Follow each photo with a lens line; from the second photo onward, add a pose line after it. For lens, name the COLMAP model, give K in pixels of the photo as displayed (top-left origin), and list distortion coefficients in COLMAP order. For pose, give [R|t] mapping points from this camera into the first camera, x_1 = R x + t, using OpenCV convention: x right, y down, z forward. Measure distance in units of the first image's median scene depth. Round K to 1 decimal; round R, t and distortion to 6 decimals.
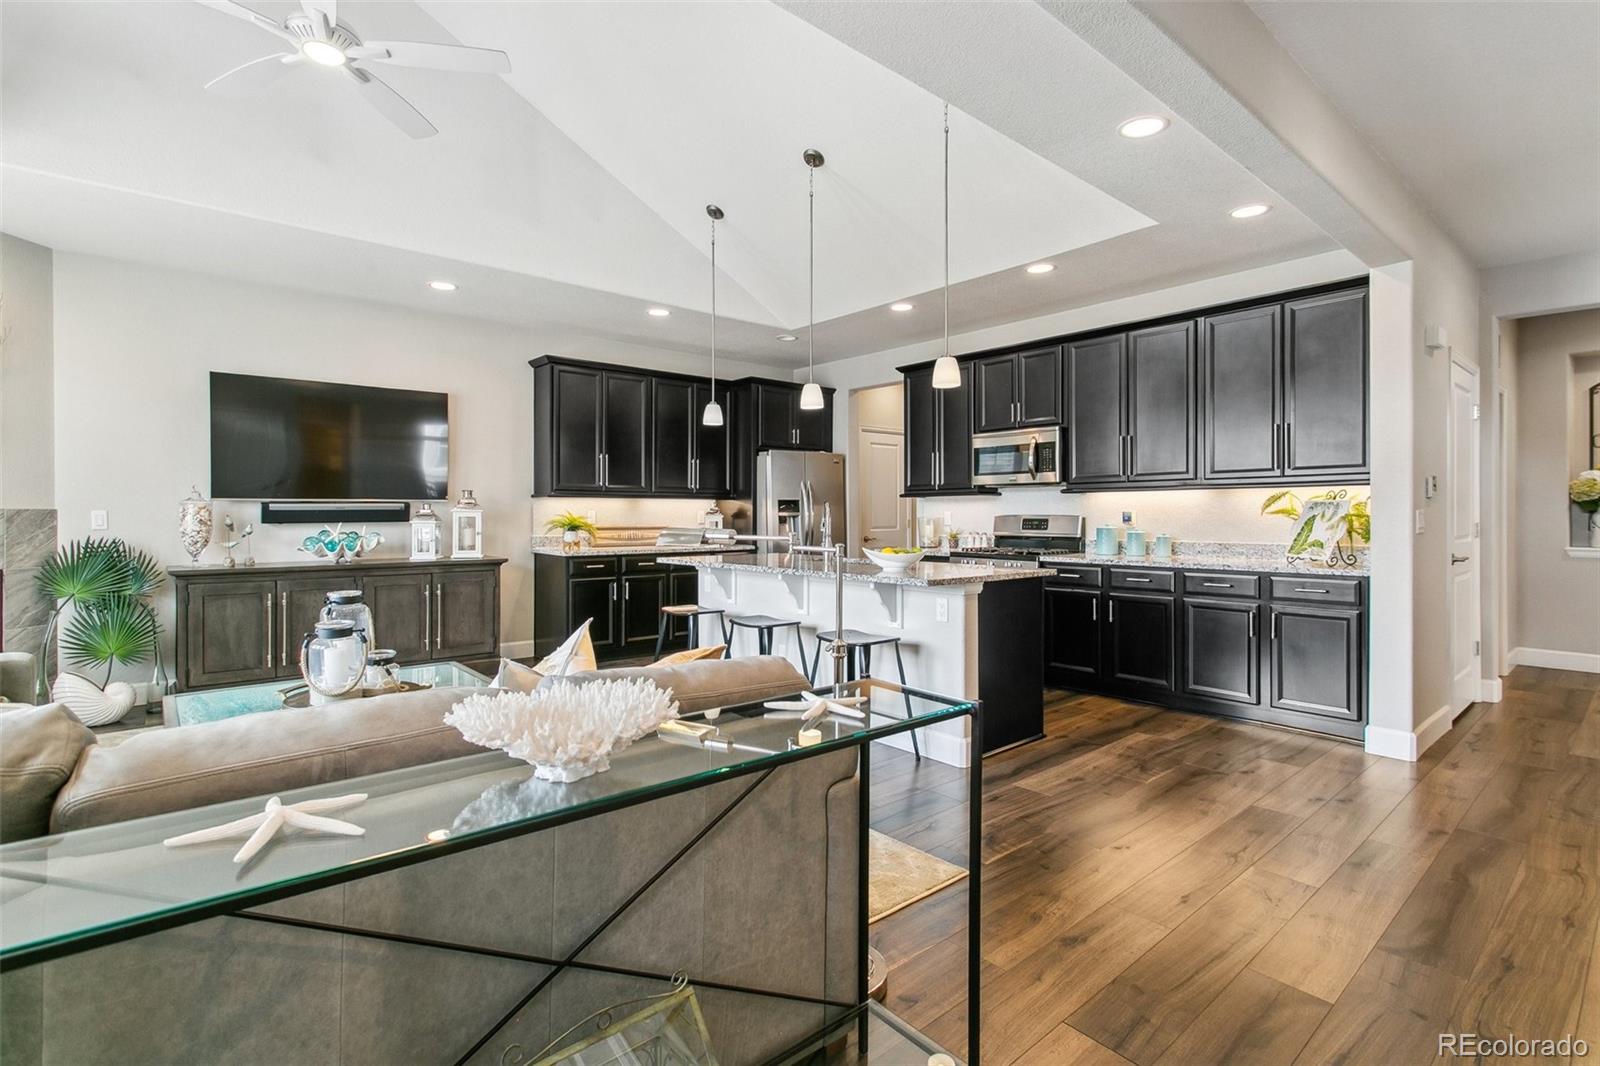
lens RADIAL K [[757.2, 0, 791.1], [0, 757.2, 515.0], [0, 0, 1]] dist [0.001271, 0.000609]
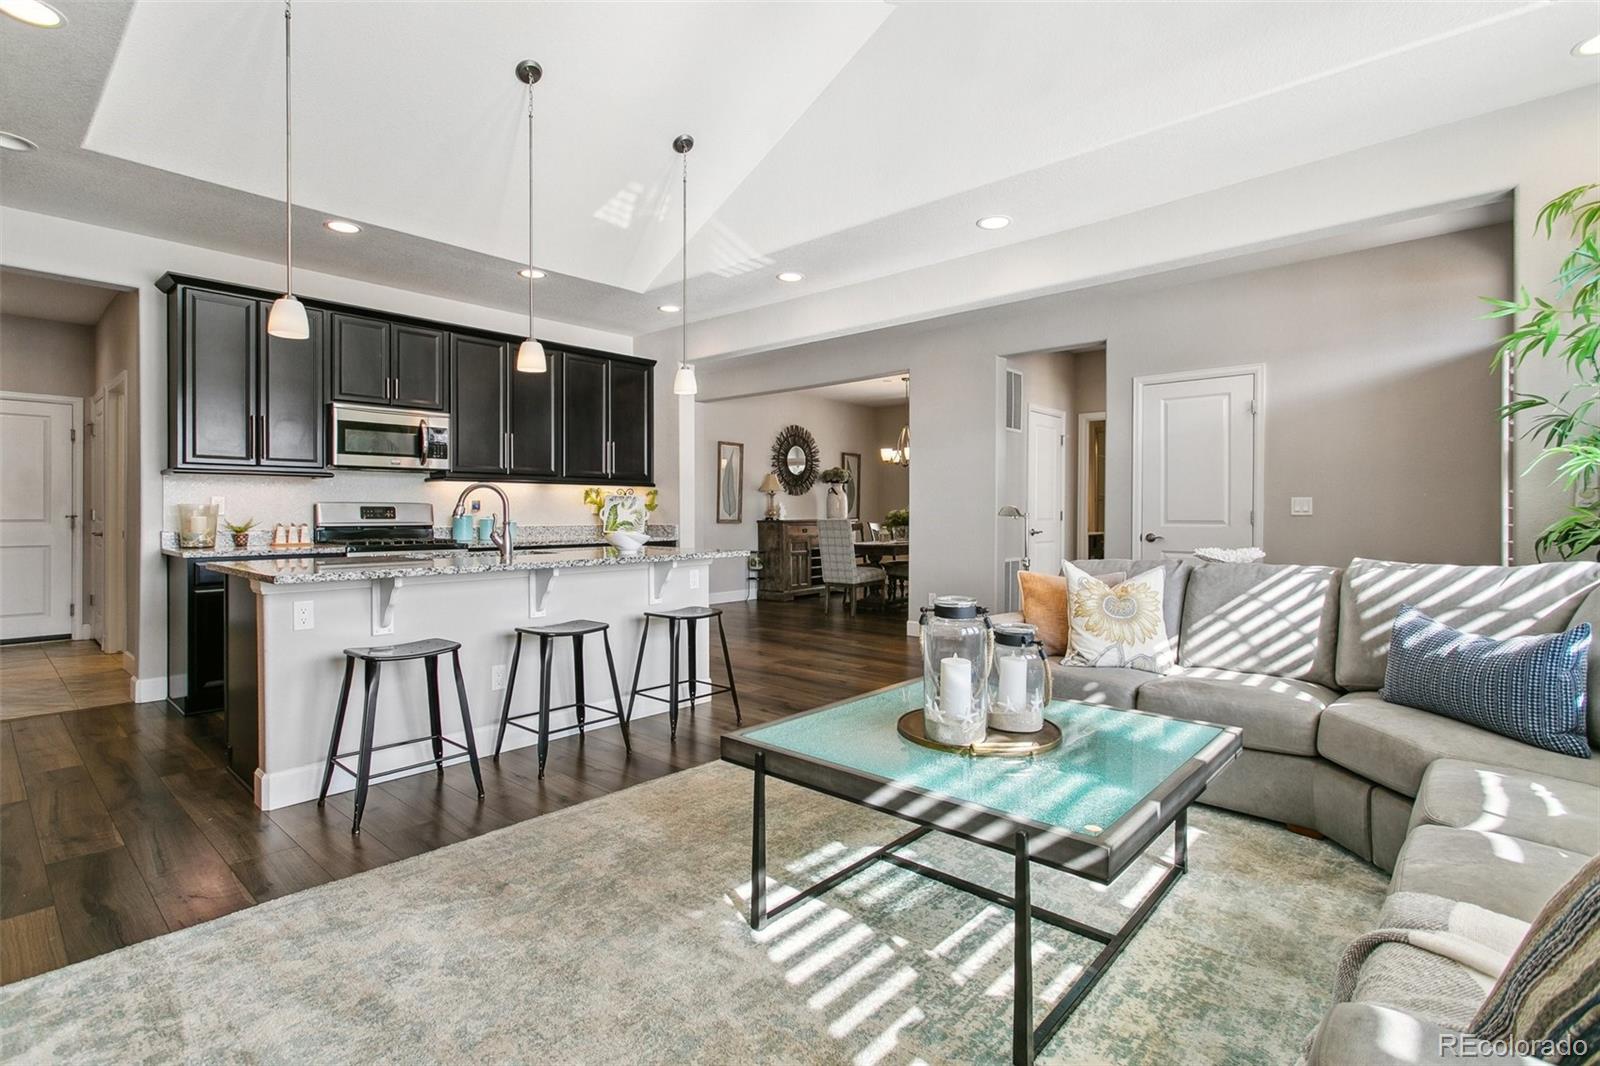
lens RADIAL K [[757.2, 0, 791.1], [0, 757.2, 515.0], [0, 0, 1]] dist [0.001271, 0.000609]
pose [[-0.128450, -0.003617, 0.991709, -0.691490], [0.000412, 0.999993, 0.003700, 0.012412], [-0.991716, 0.000884, -0.128447, 0.677838]]
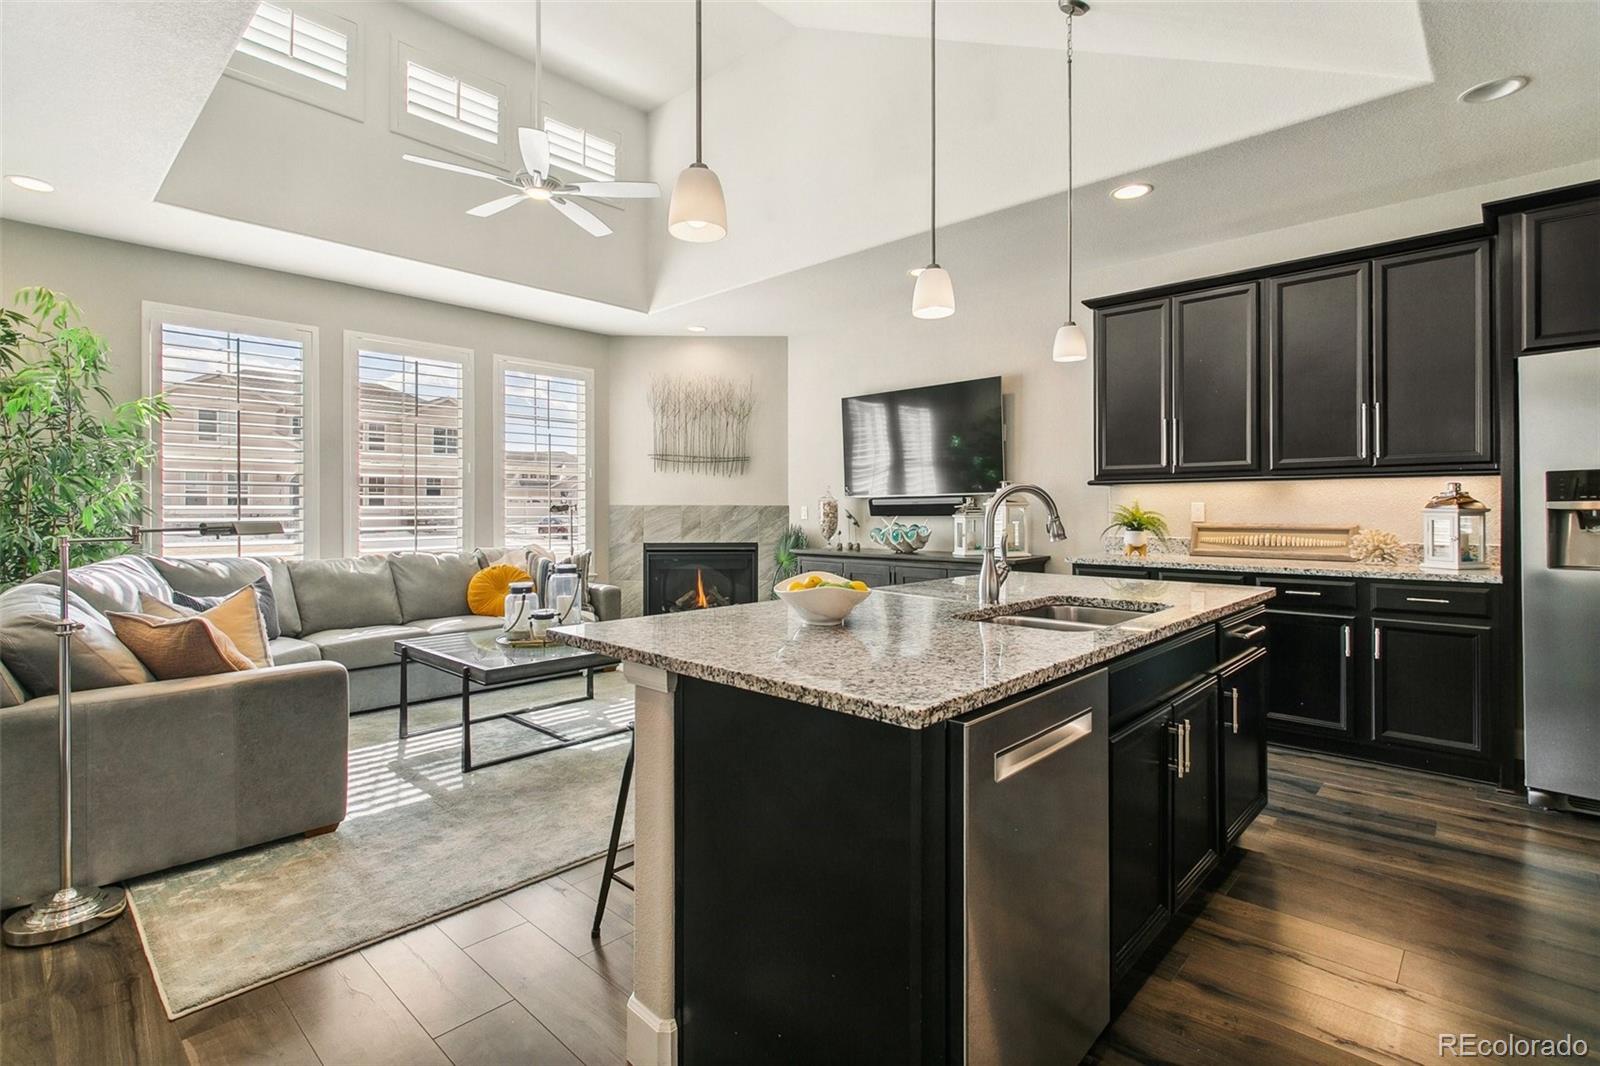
lens RADIAL K [[759.9, 0, 790.0], [0, 759.9, 509.8], [0, 0, 1]] dist [-0.000477, 0.000660]
pose [[0.106205, 0.000810, -0.994344, 0.461629], [0.002511, 0.999996, 0.001083, -0.000814], [0.994341, -0.002612, 0.106202, 0.689662]]
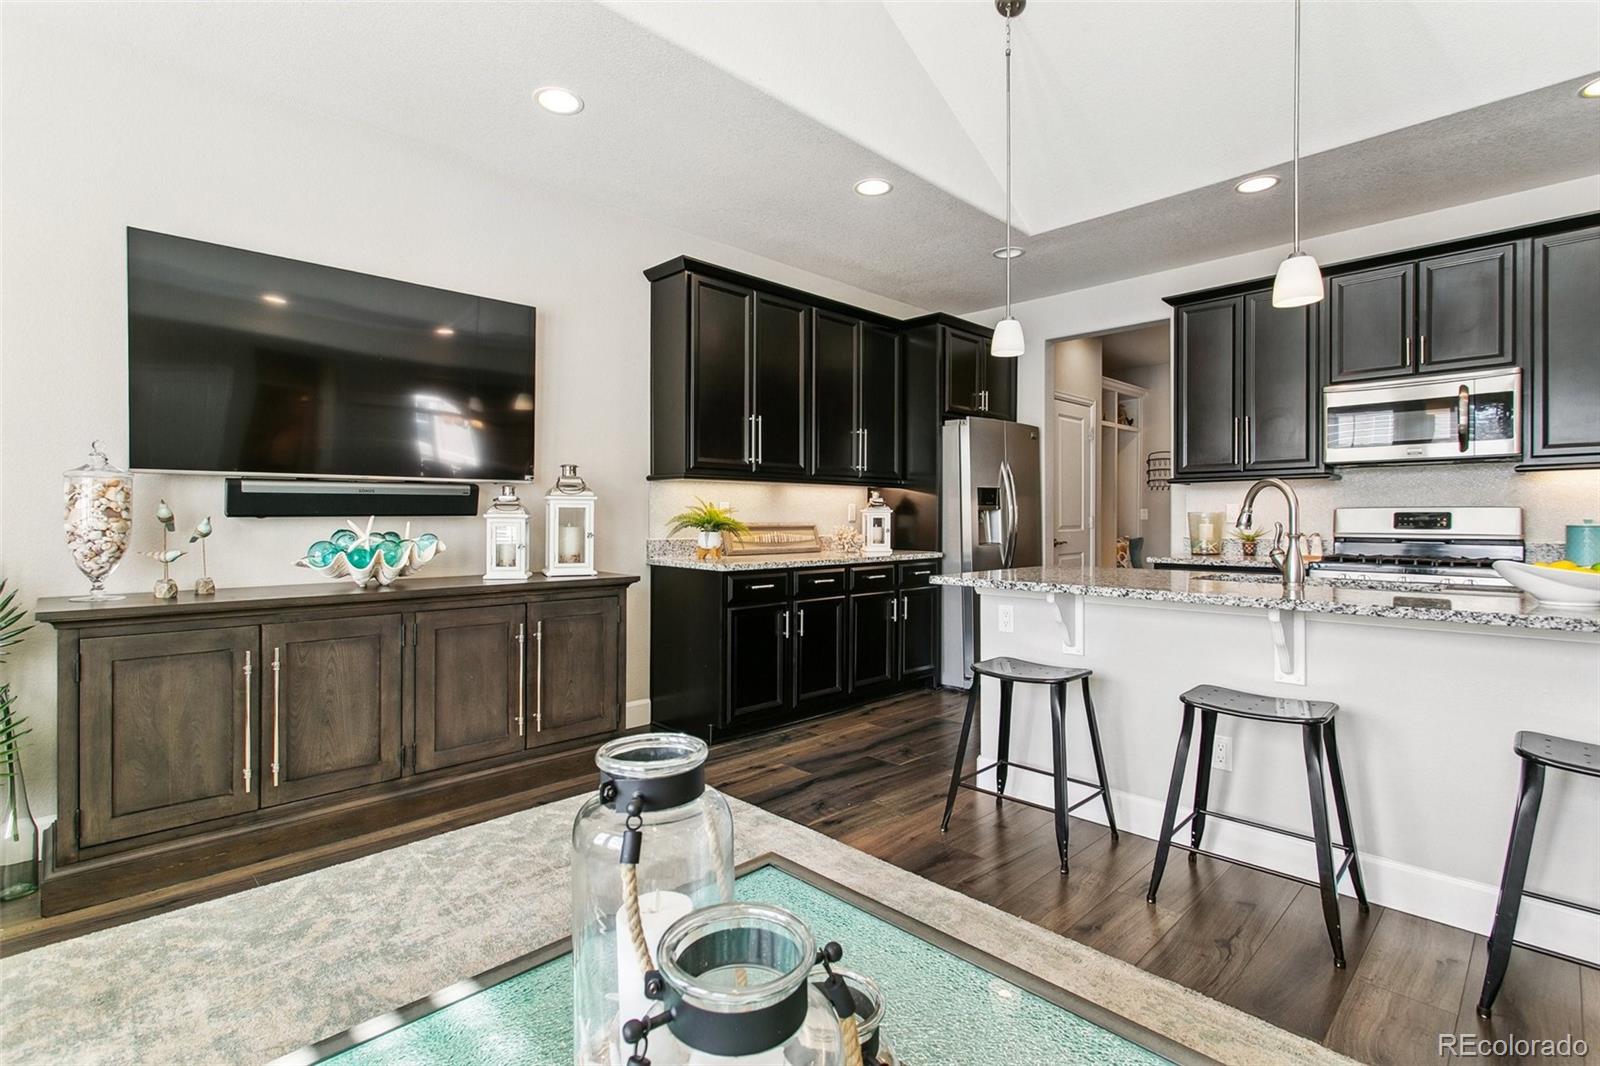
lens RADIAL K [[752.5, 0, 789.2], [0, 752.5, 520.2], [0, 0, 1]] dist [-0.001270, 0.000450]
pose [[0.997746, 0.000111, 0.067098, -0.306807], [-0.000183, 0.999999, 0.001078, 0.011959], [-0.067098, -0.001088, 0.997746, 0.400949]]
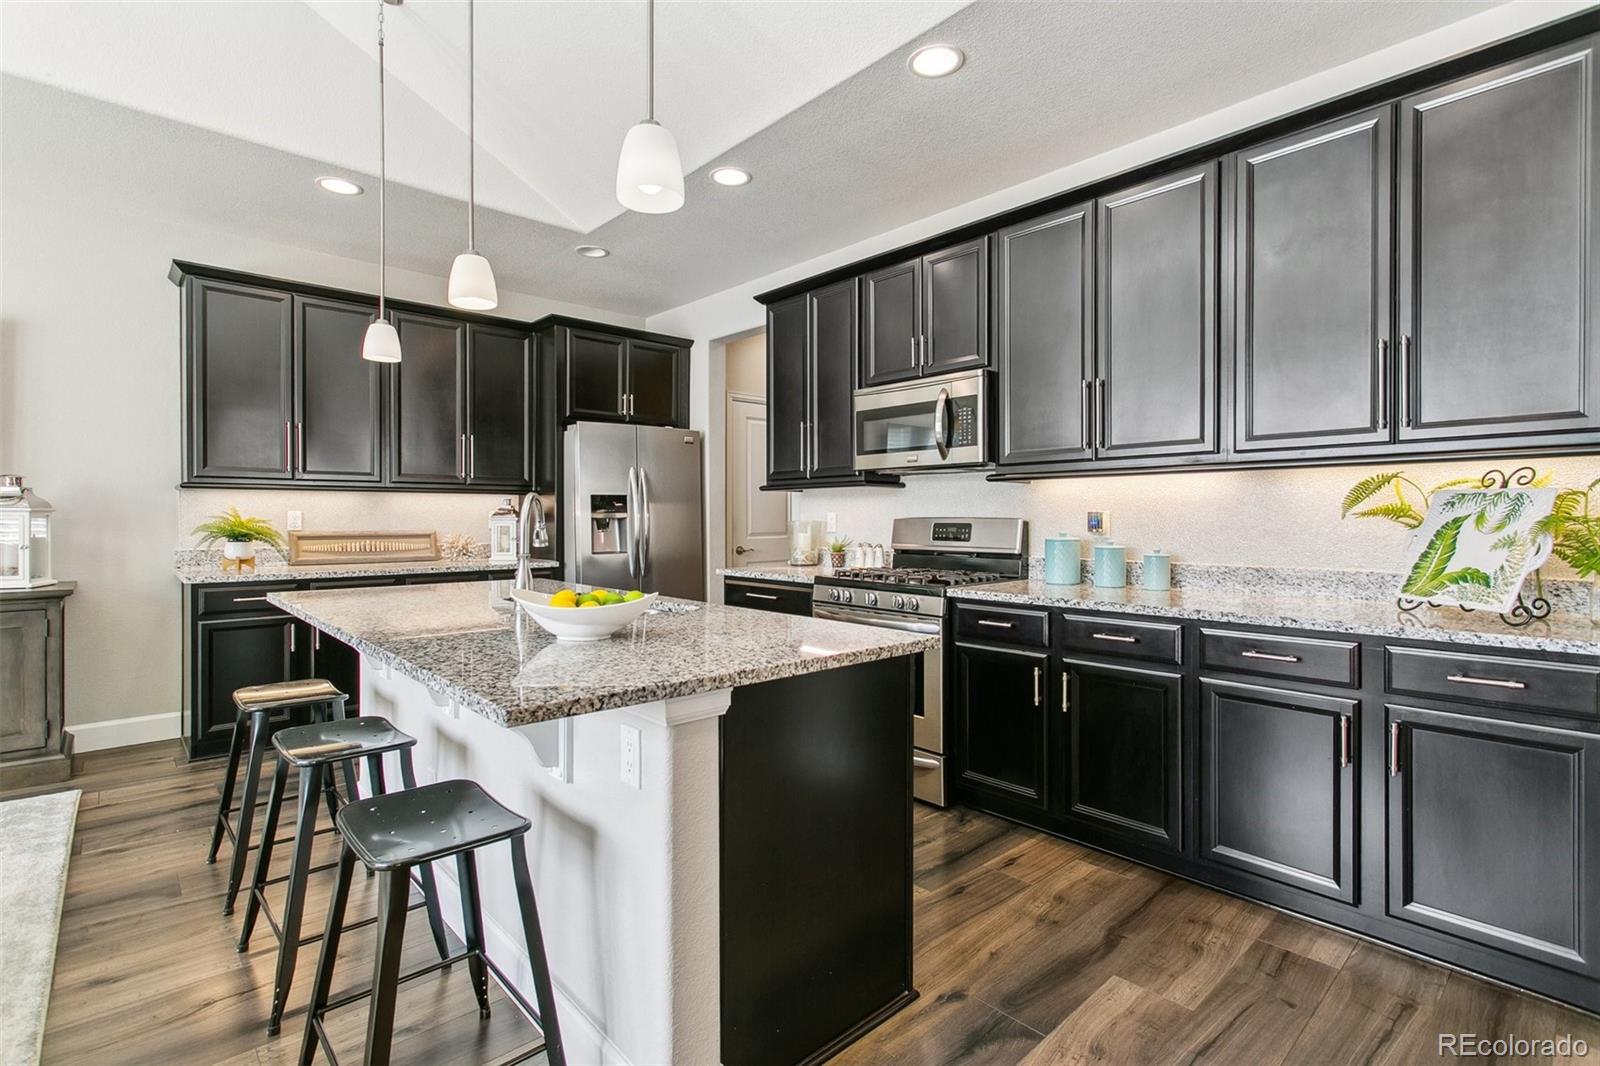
lens RADIAL K [[752.5, 0, 789.2], [0, 752.5, 520.2], [0, 0, 1]] dist [-0.001270, 0.000450]
pose [[0.999652, 0.000781, 0.026381, 0.184697], [-0.000882, 0.999992, 0.003831, -0.000109], [-0.026378, -0.003853, 0.999645, 0.408378]]
